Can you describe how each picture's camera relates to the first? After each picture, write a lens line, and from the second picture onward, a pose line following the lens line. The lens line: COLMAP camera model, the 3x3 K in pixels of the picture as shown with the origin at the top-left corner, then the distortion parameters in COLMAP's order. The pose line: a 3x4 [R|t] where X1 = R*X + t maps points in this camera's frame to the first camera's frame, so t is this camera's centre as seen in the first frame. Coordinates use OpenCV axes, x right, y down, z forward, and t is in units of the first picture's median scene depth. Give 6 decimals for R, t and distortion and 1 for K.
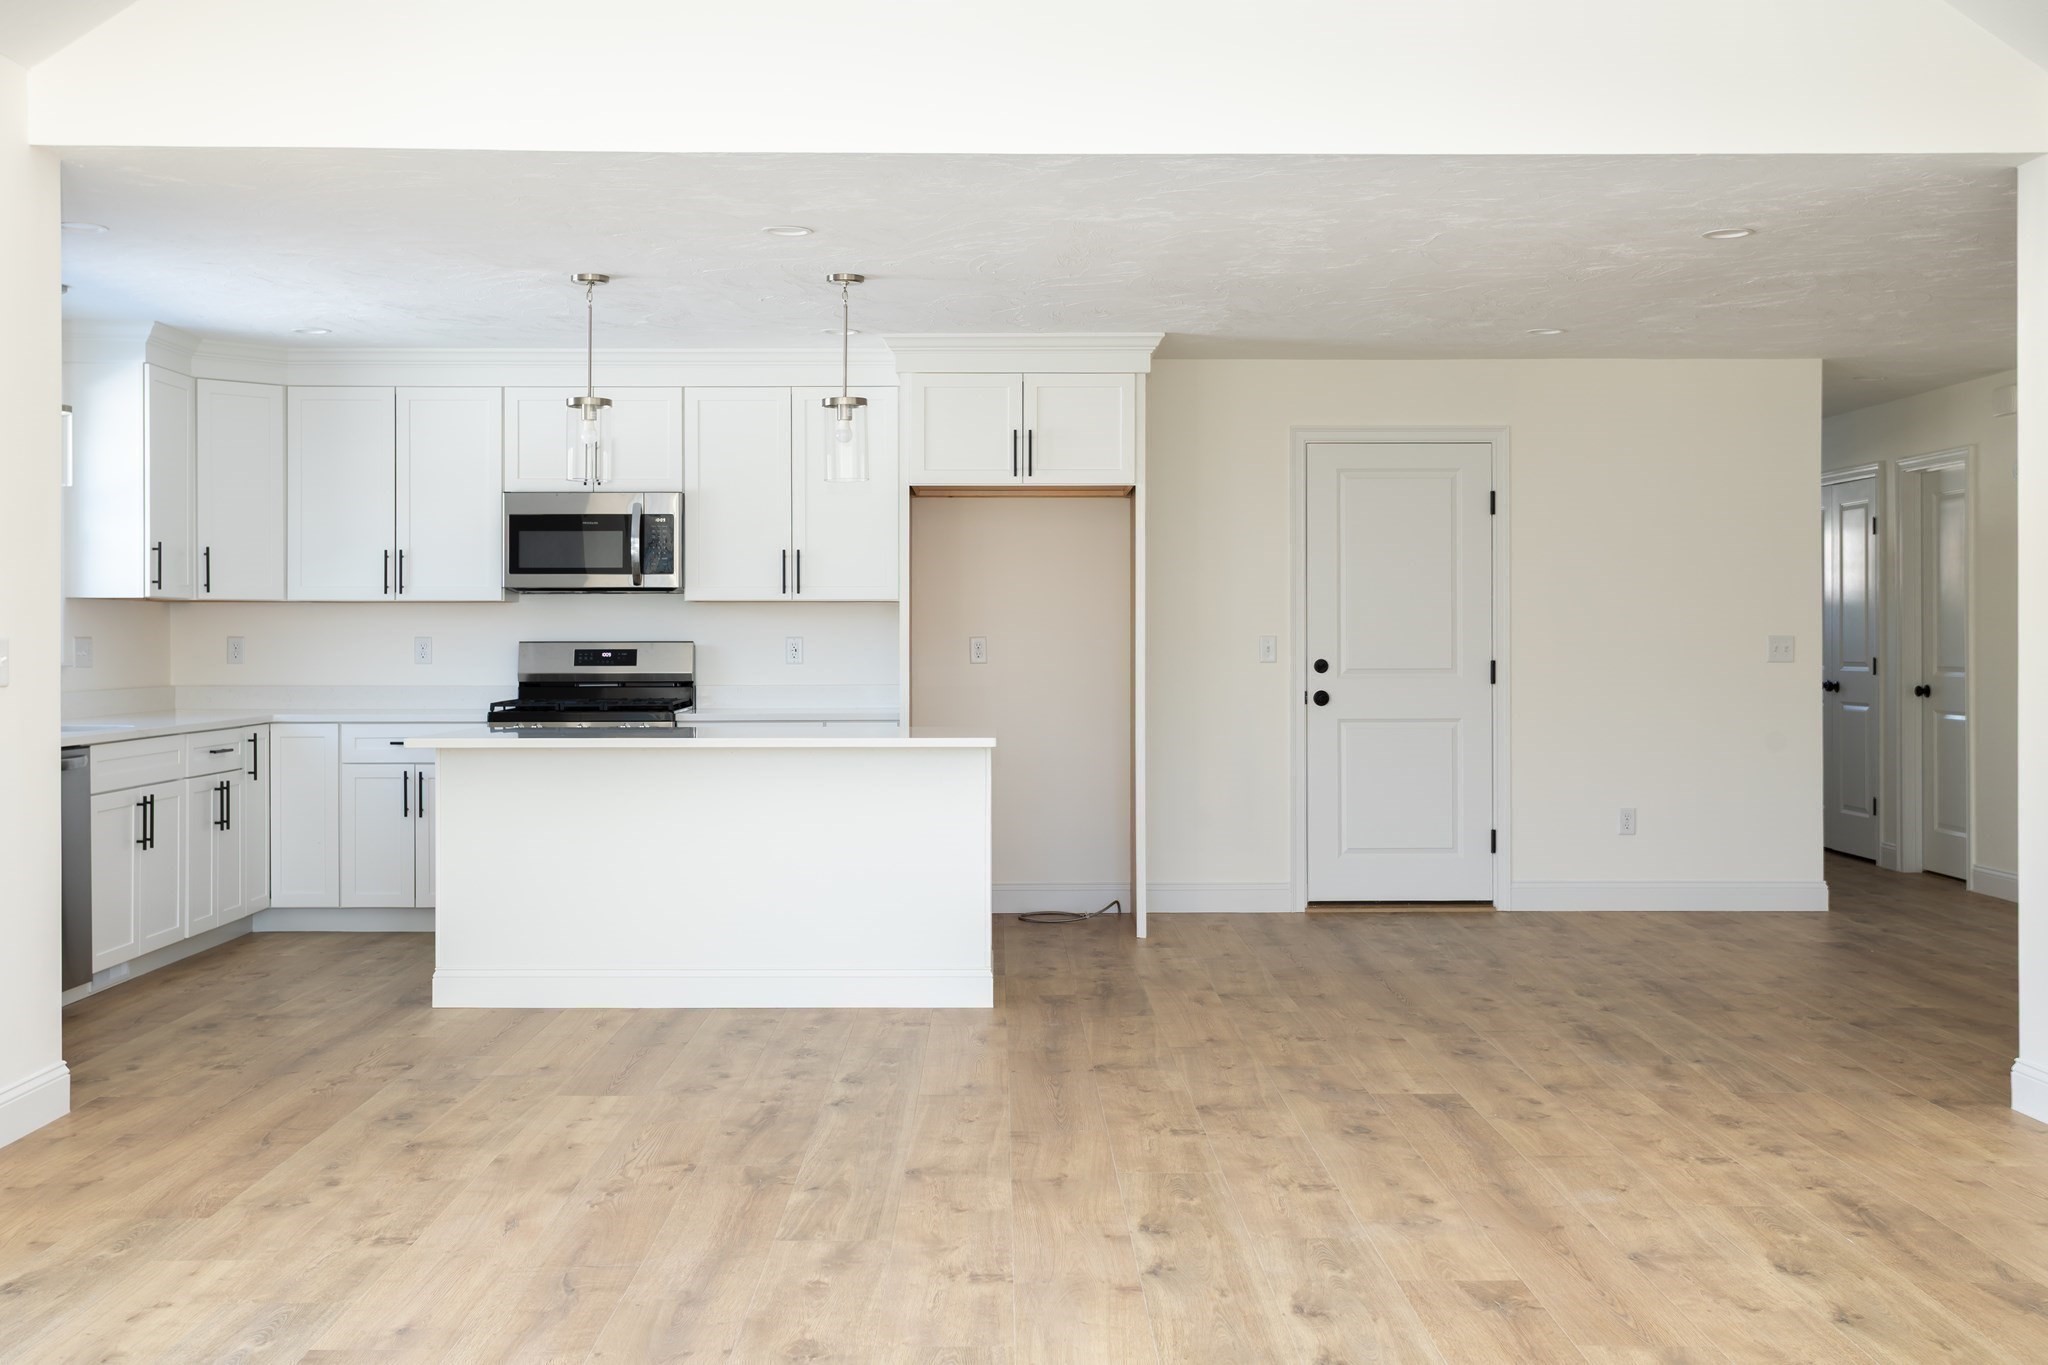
lens RADIAL K [[2173.7, 0, 1023.9], [0, 2173.7, 673.7], [0, 0, 1]] dist [0.014244, 0.056443]
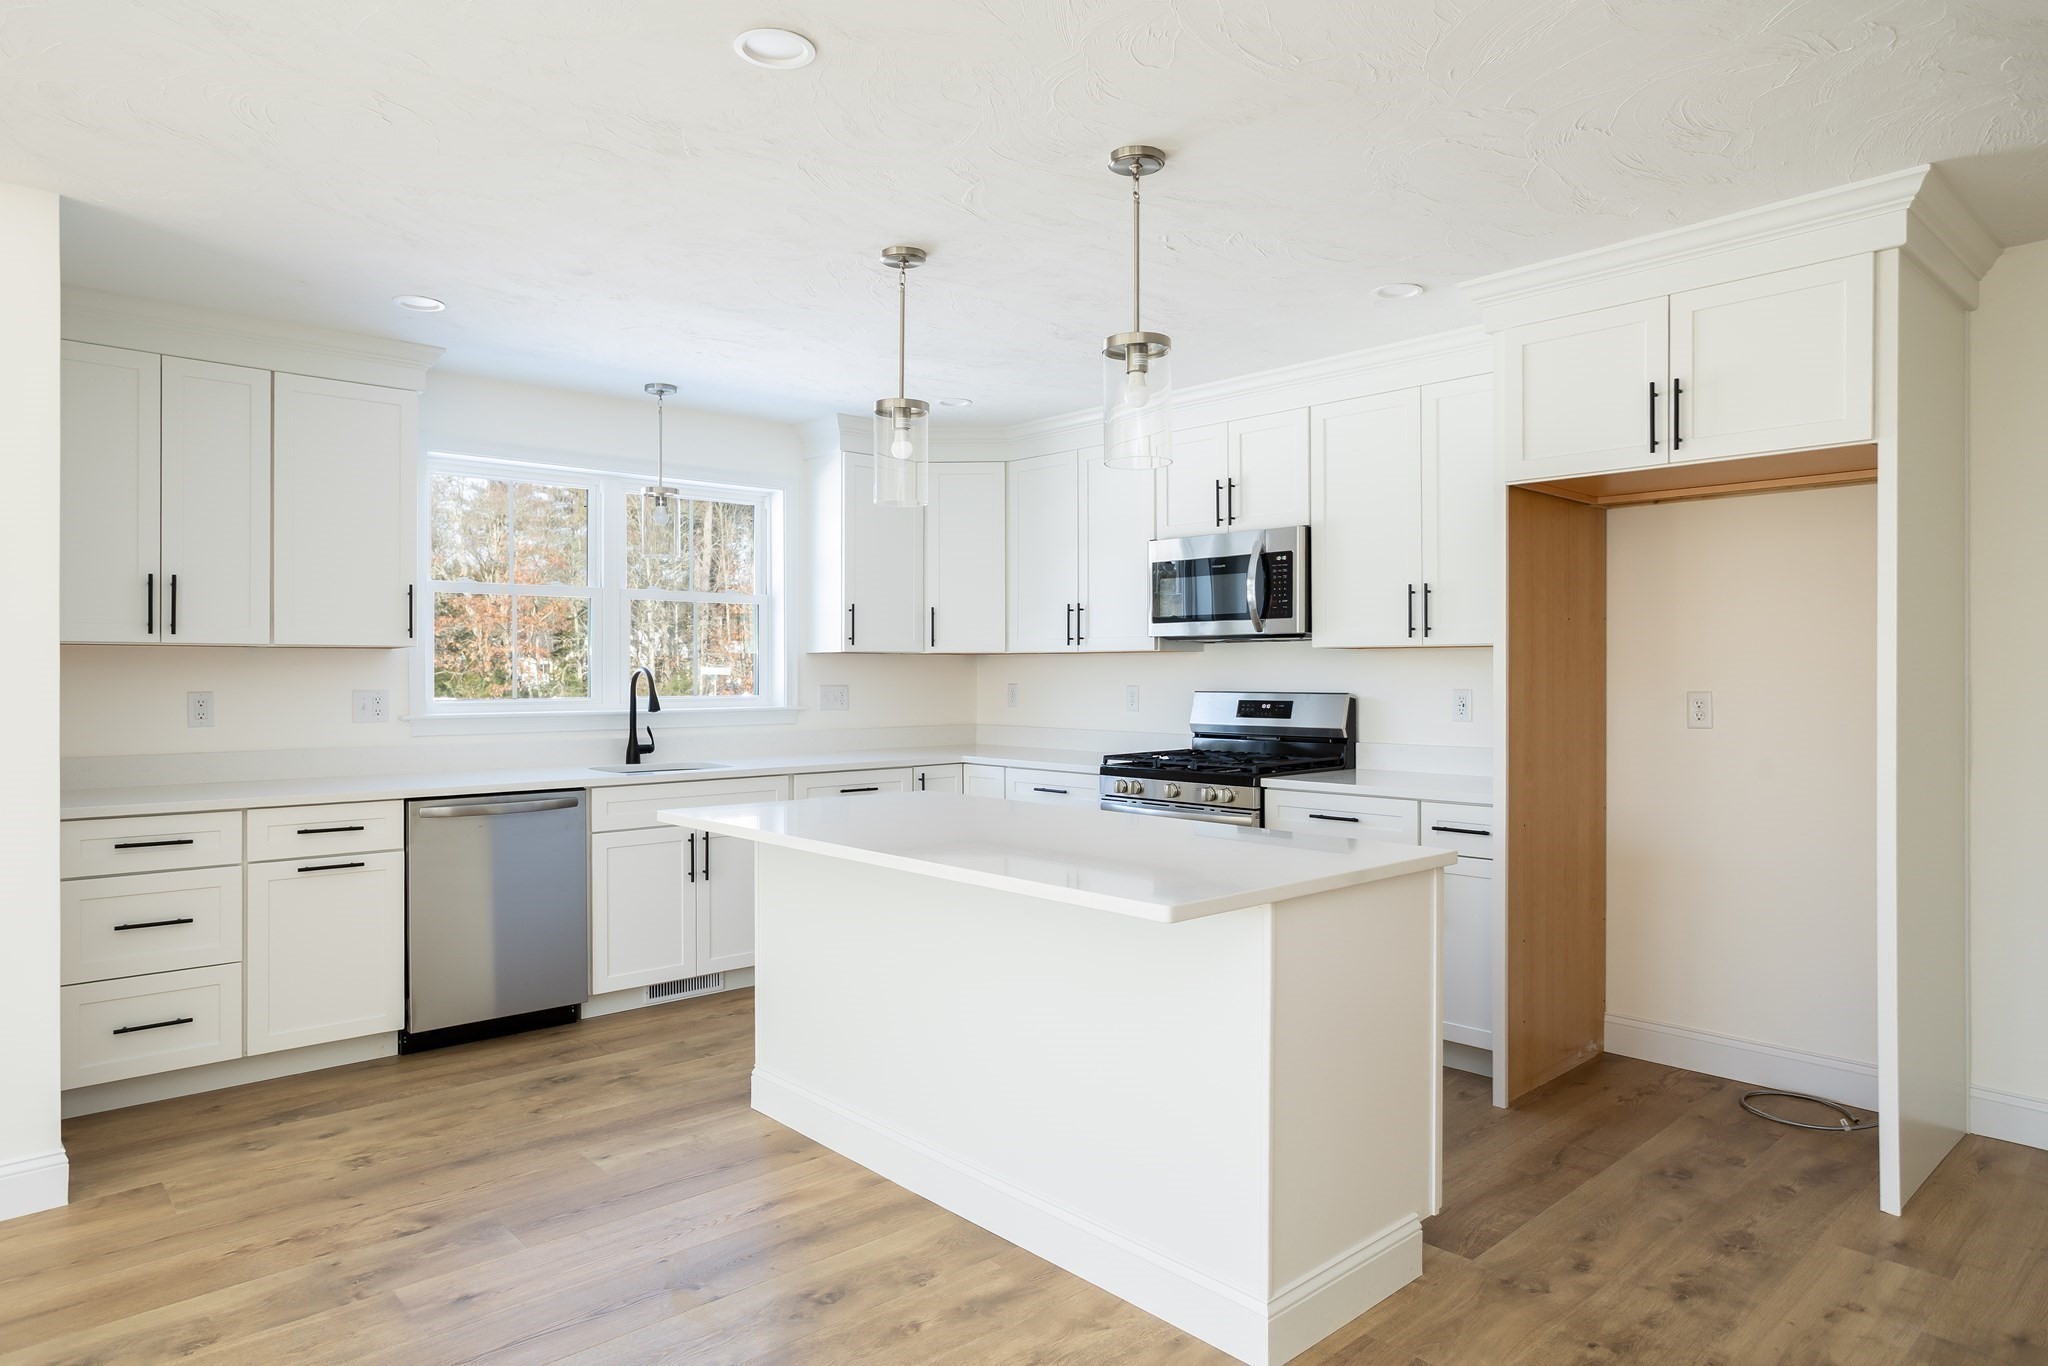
lens RADIAL K [[1237.1, 0, 1024.0], [0, 1237.1, 683.0], [0, 0, 1]] dist [0.002645, 0.001345]
pose [[0.661306, 0.007835, -0.750075, 0.178420], [-0.011281, 0.999936, 0.000499, -0.022584], [0.750031, 0.008132, 0.661353, 0.716781]]
